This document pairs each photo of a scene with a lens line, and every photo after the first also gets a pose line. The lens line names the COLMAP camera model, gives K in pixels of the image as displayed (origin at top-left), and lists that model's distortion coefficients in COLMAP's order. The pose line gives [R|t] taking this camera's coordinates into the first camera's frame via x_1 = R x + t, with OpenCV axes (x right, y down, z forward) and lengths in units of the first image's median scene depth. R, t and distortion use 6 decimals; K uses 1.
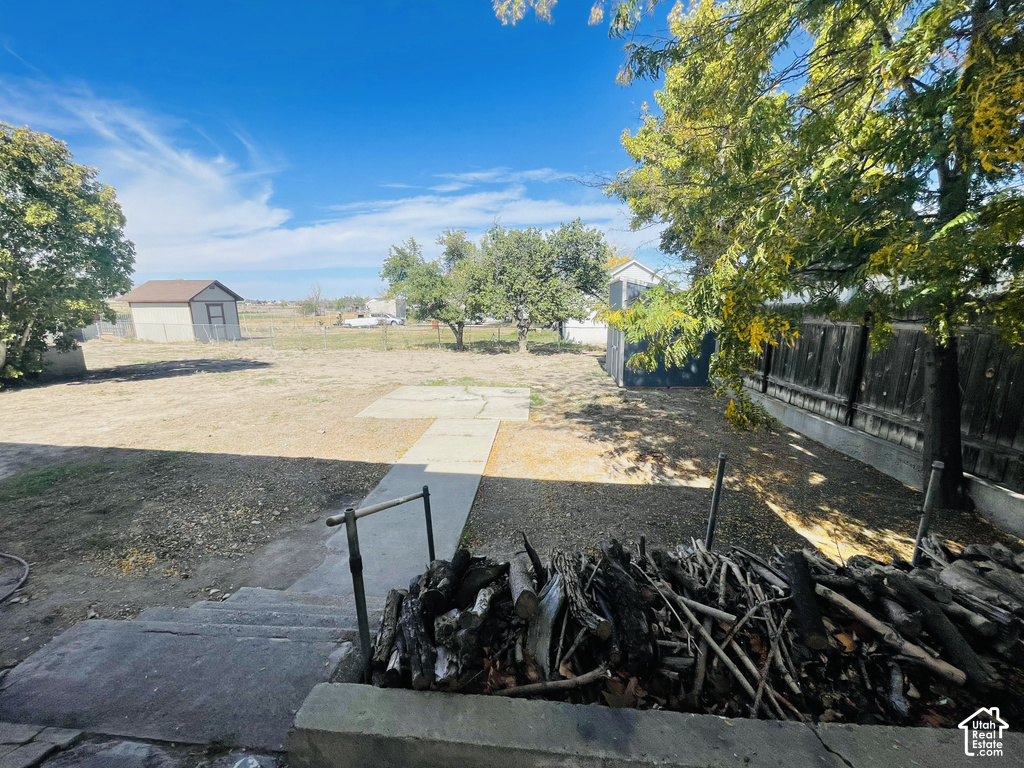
lens RADIAL K [[415.3, 0, 509.7], [0, 415.3, 387.6], [0, 0, 1]] dist [-0.002505, -0.001222]
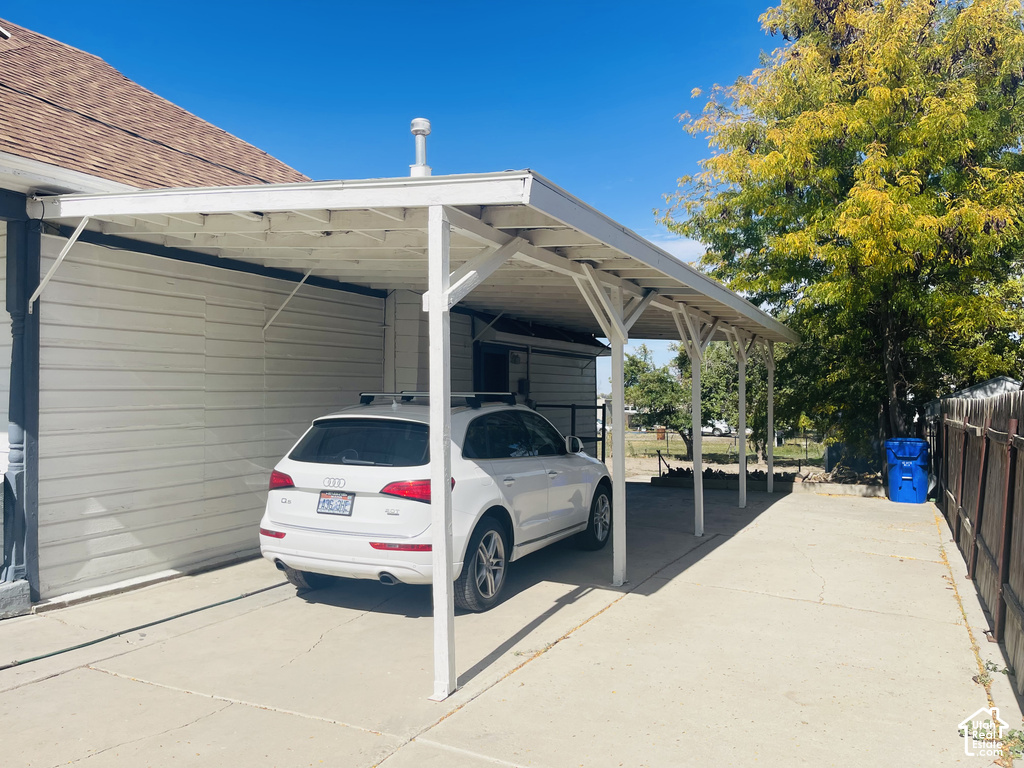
lens RADIAL K [[777.1, 0, 512.4], [0, 777.1, 386.2], [0, 0, 1]] dist [0.055087, -0.072317]
pose [[0.937456, 0.004077, -0.348080, 0.120248], [-0.083203, 0.973573, -0.212680, 0.161806], [0.338014, 0.228339, 0.913021, -0.800959]]
